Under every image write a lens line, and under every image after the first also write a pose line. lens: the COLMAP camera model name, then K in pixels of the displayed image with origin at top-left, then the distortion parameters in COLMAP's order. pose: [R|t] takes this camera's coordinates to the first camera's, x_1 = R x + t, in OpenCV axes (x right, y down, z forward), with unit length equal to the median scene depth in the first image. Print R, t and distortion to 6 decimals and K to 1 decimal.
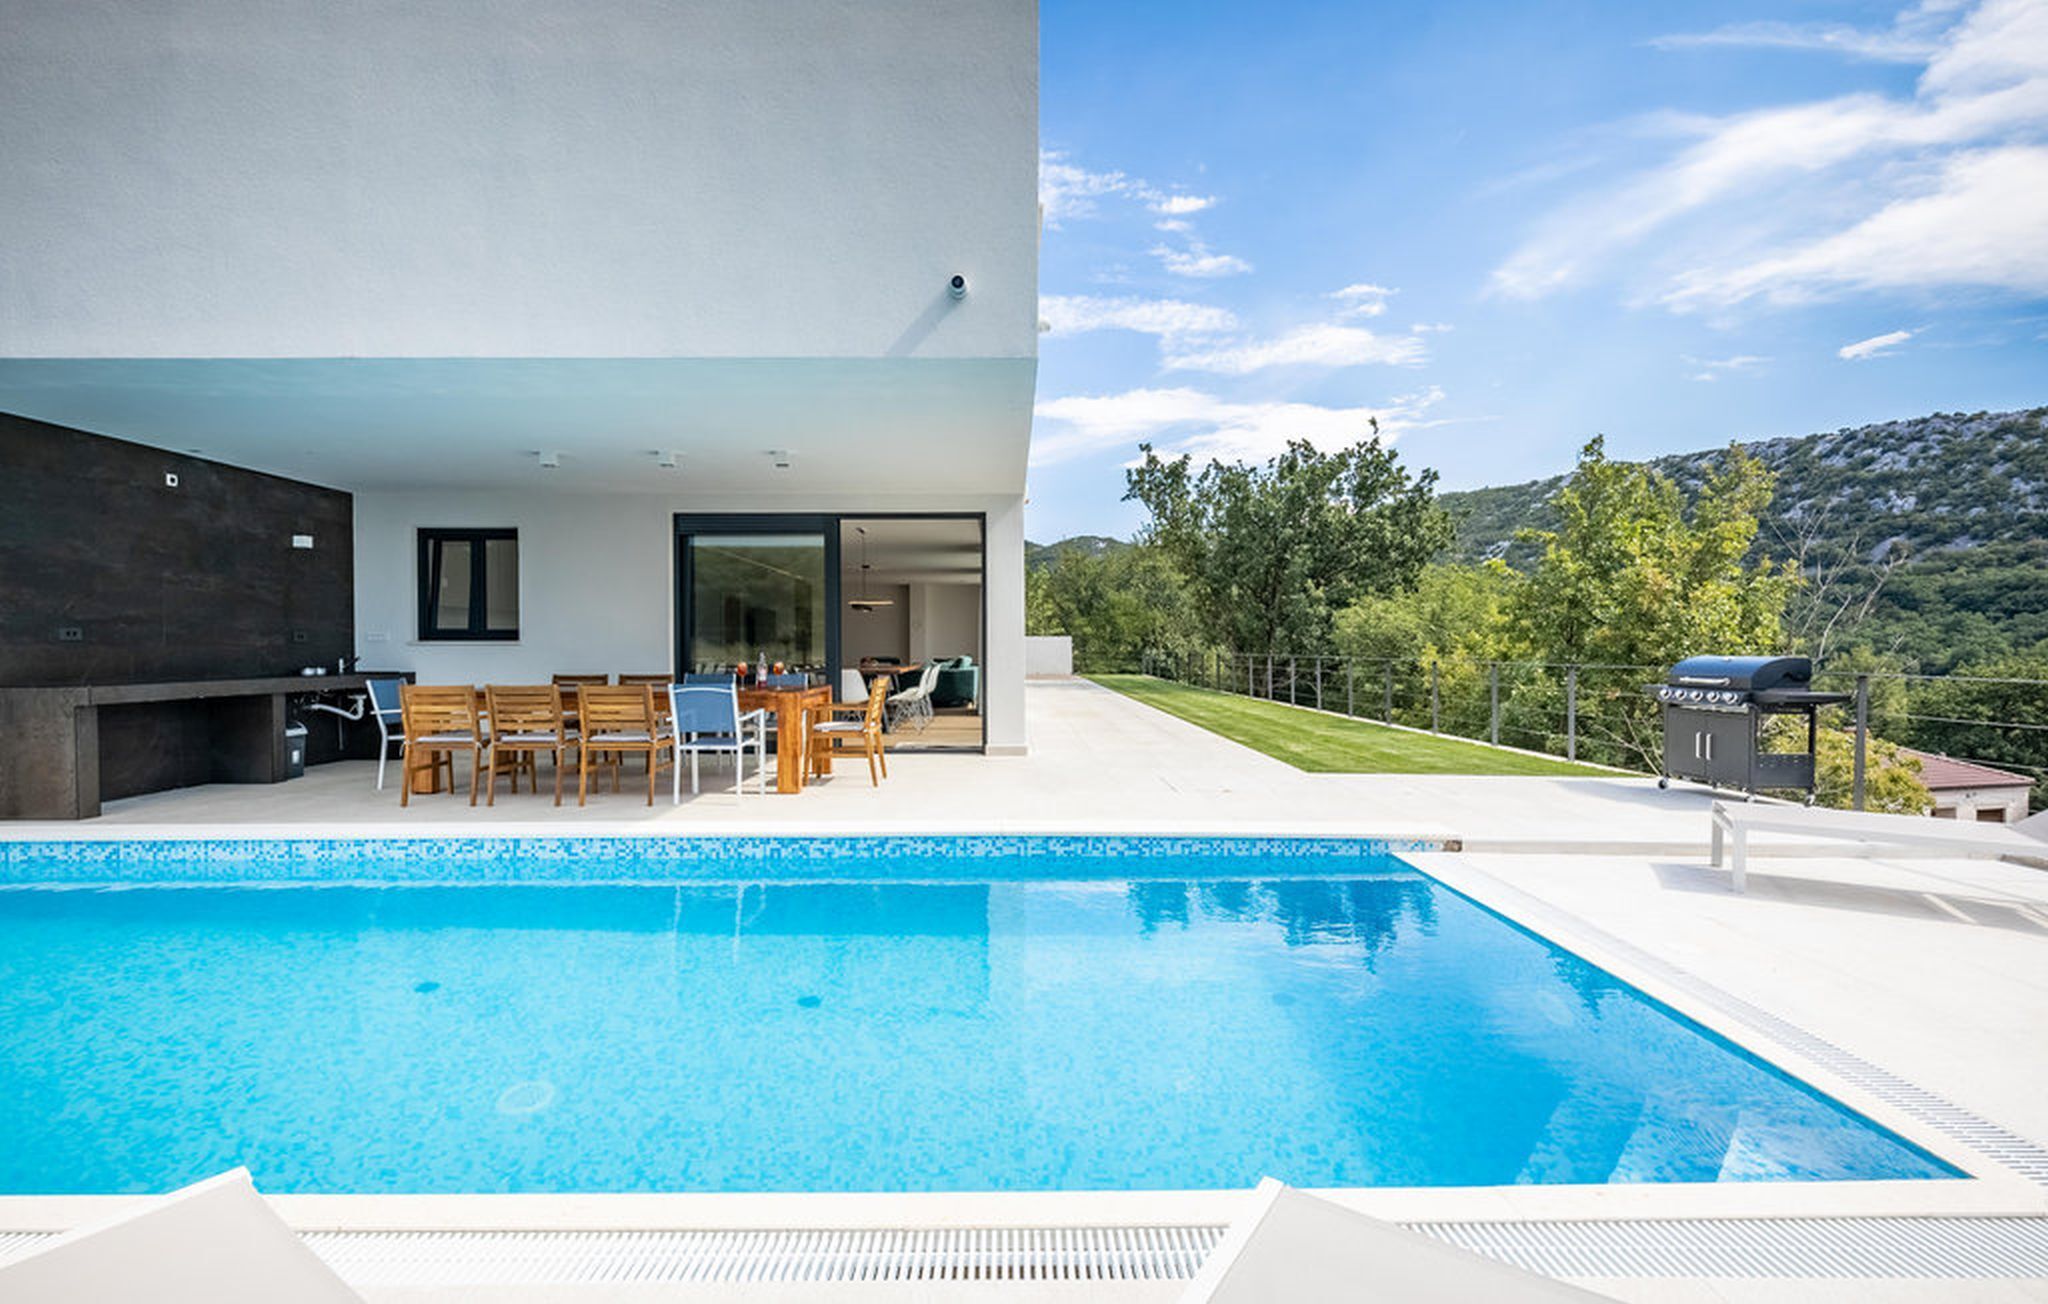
lens RADIAL K [[935.9, 0, 1002.1], [0, 935.9, 649.6], [0, 0, 1]] dist [0.000765, 0.000301]
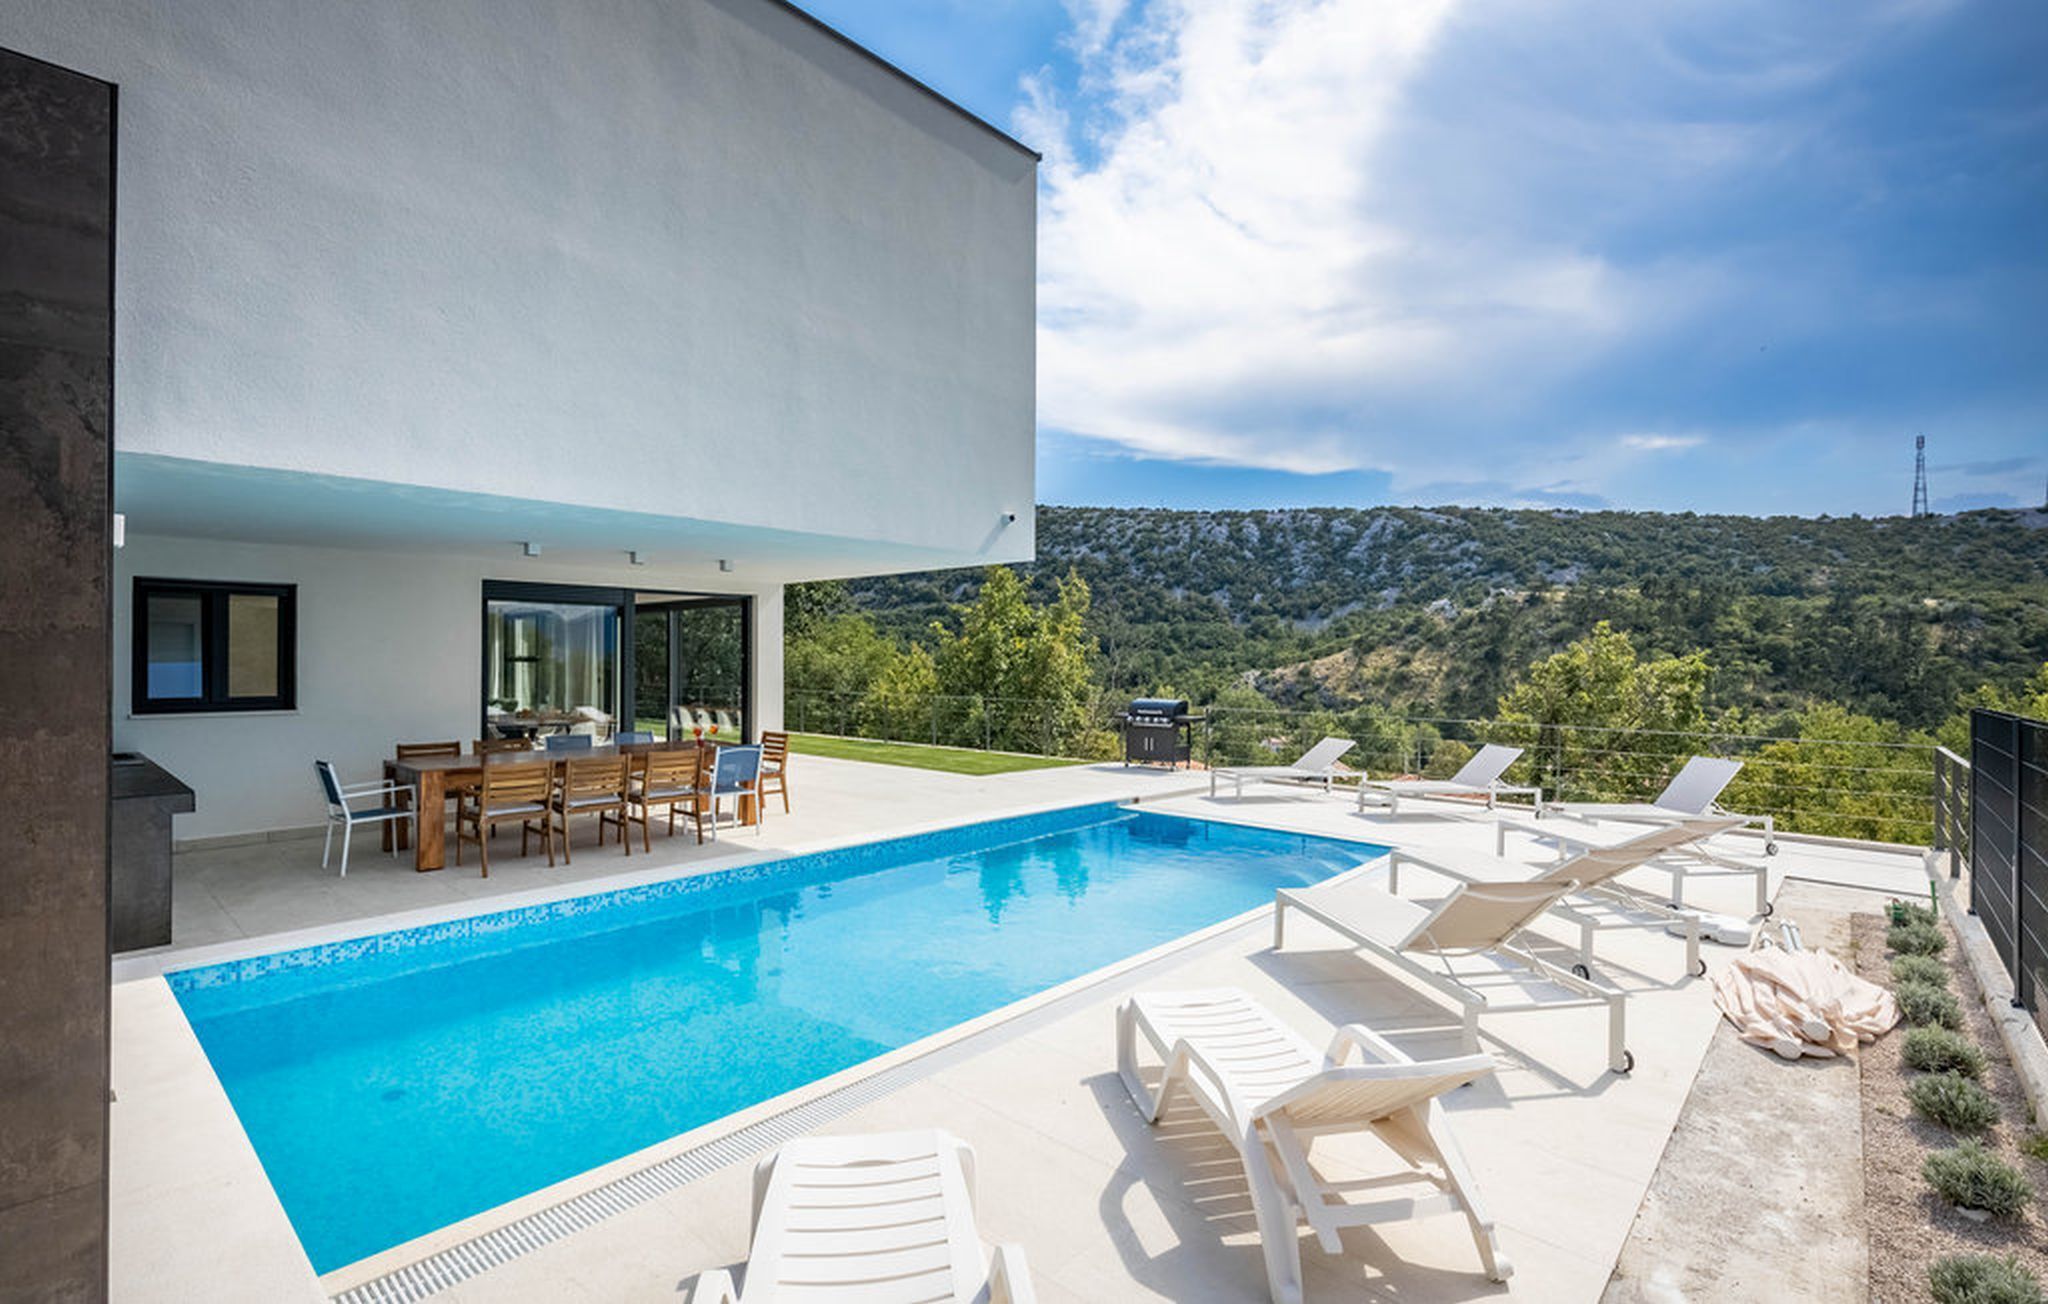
lens RADIAL K [[935.9, 0, 1016.8], [0, 935.9, 644.4], [0, 0, 1]] dist [0.000765, 0.000301]
pose [[0.677531, 0.015342, 0.735334, -0.918486], [-0.001323, 0.999806, -0.019641, -0.072313], [-0.735493, 0.012334, 0.677420, -0.166662]]
